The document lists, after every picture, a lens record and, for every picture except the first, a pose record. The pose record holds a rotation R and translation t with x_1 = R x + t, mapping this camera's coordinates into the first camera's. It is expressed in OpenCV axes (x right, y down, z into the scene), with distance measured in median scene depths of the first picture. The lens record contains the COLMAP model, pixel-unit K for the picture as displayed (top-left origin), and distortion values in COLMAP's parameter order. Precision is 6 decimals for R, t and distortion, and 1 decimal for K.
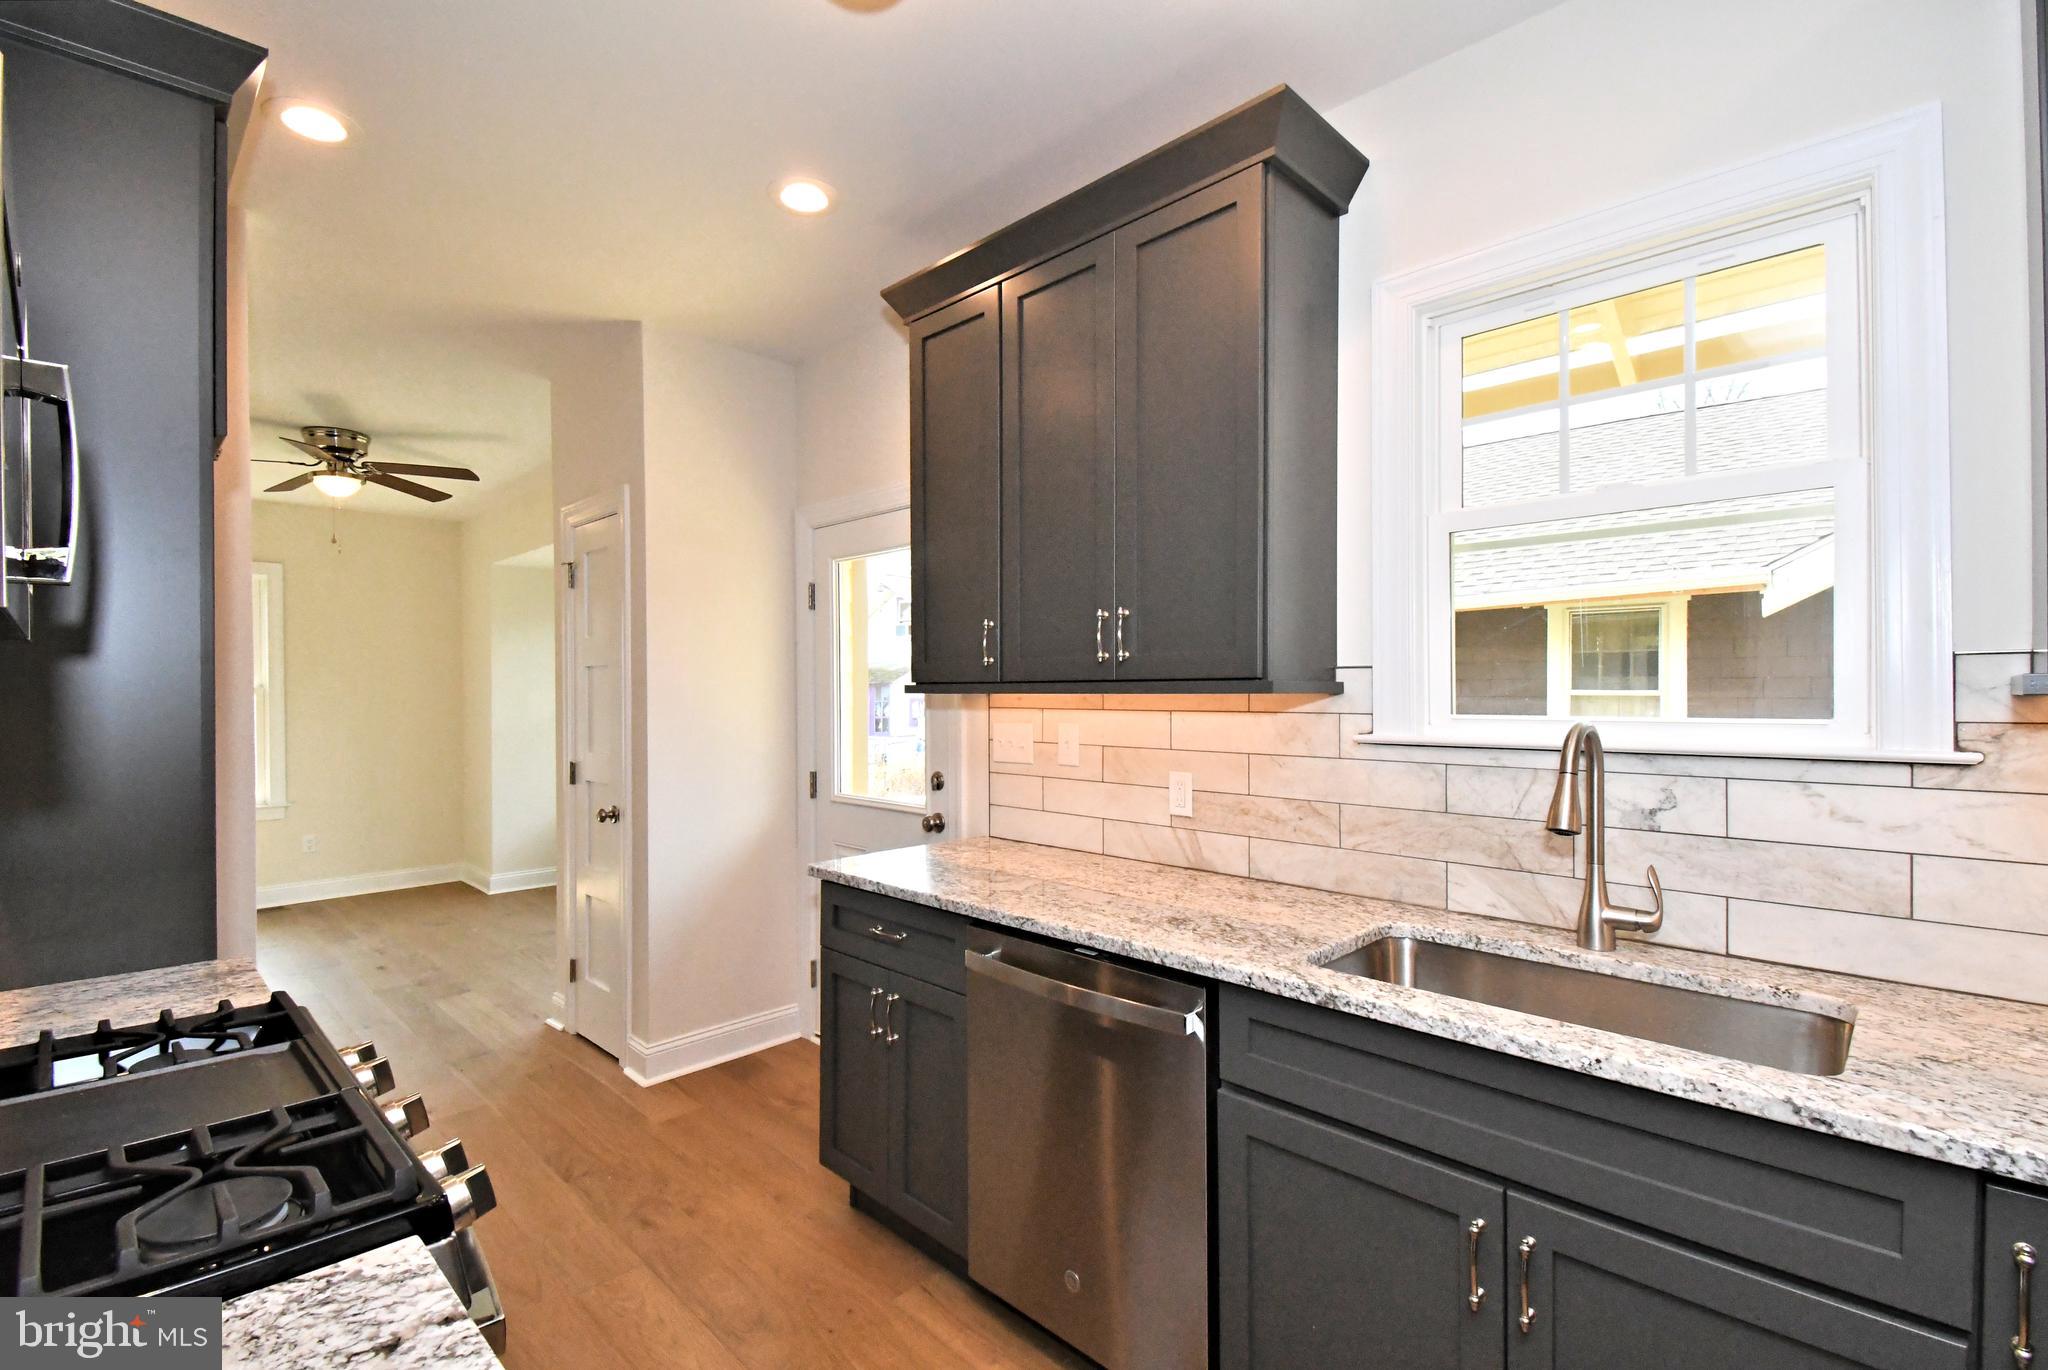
lens RADIAL K [[922.7, 0, 1024.0], [0, 922.7, 685.0], [0, 0, 1]] dist [0.014086, -0.000622]
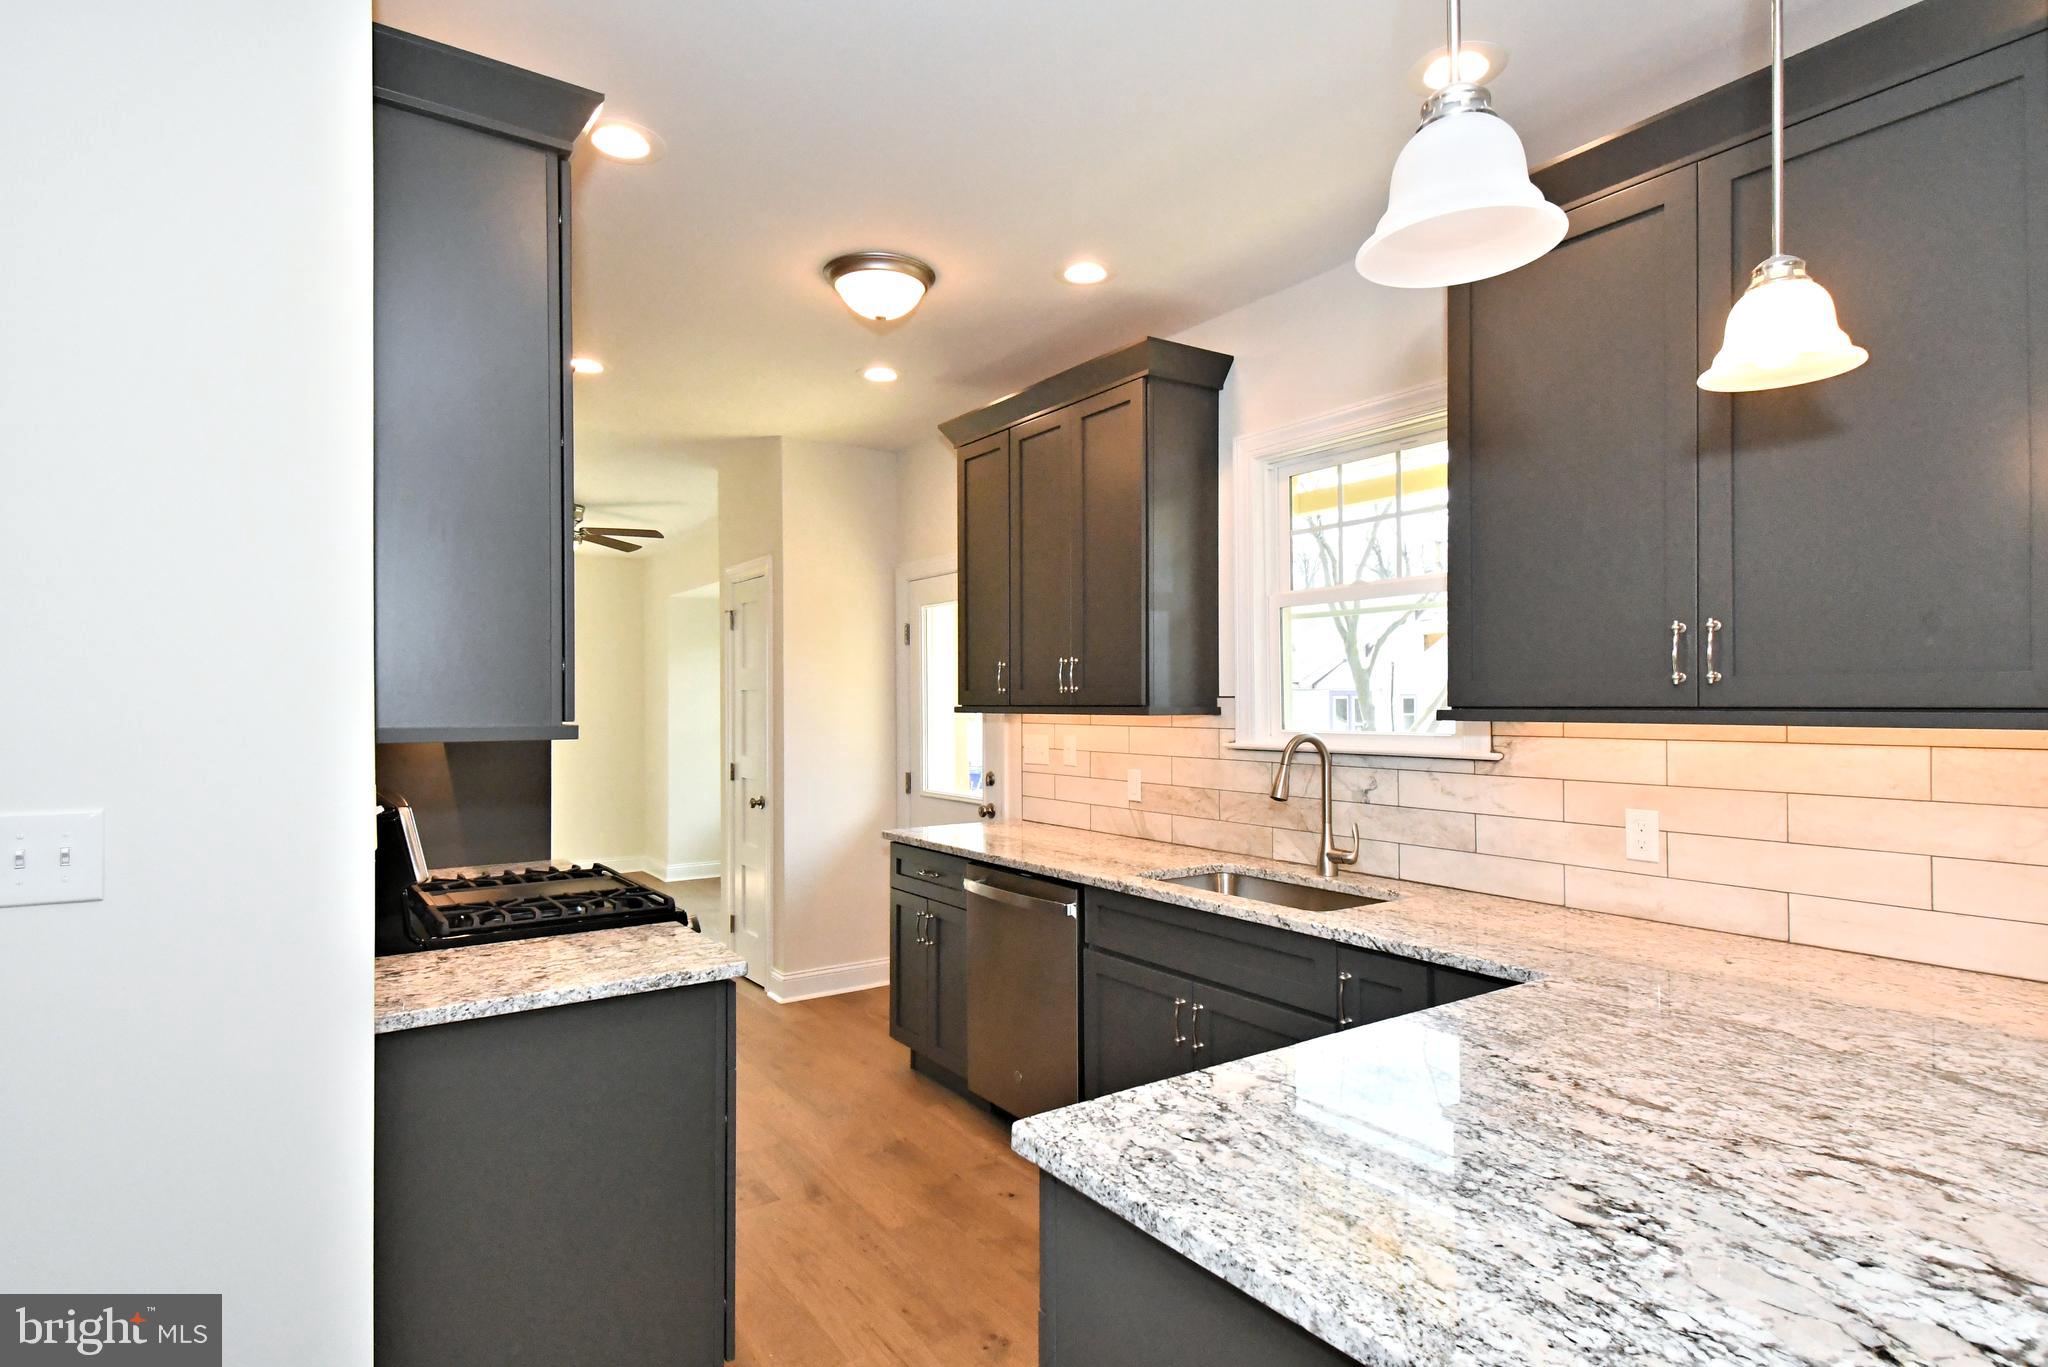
lens RADIAL K [[1059.5, 0, 1024.0], [0, 1059.5, 683.5], [0, 0, 1]] dist [0.026398, 0.000371]
pose [[0.982592, -0.003290, -0.185747, 0.331483], [0.001445, 0.999948, -0.010065, -0.022838], [0.185770, 0.009622, 0.982546, -0.672262]]
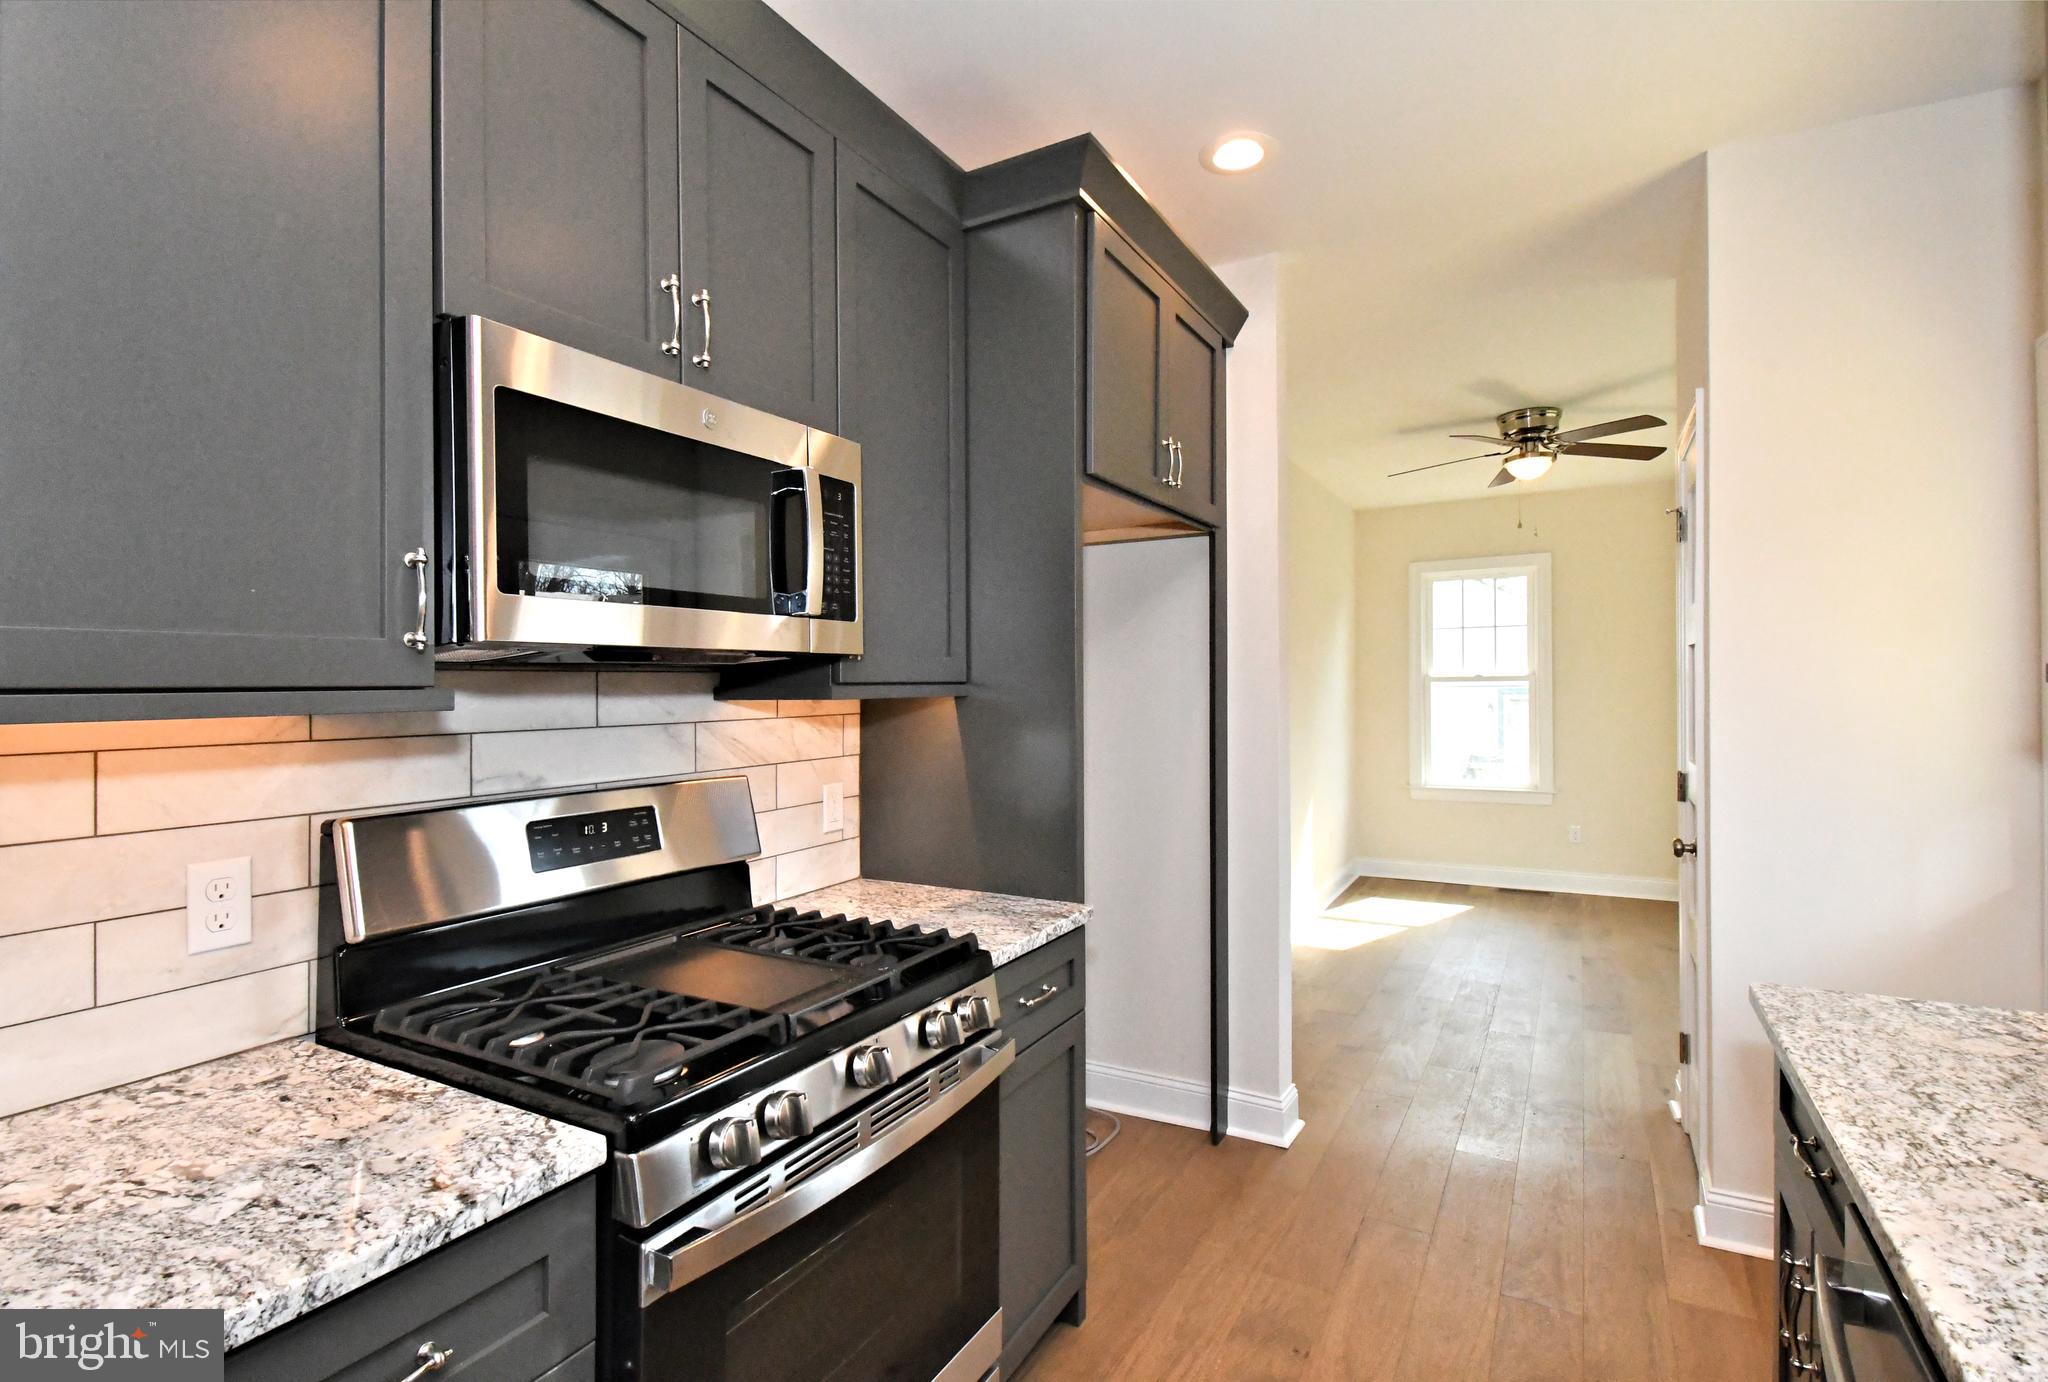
lens RADIAL K [[989.9, 0, 1007.8], [0, 989.9, 679.0], [0, 0, 1]] dist [0.023739, -0.000019]
pose [[0.261739, -0.003760, -0.965131, 0.270900], [0.011923, 0.999929, -0.000662, 0.001540], [0.965065, -0.011333, 0.261765, 0.429806]]
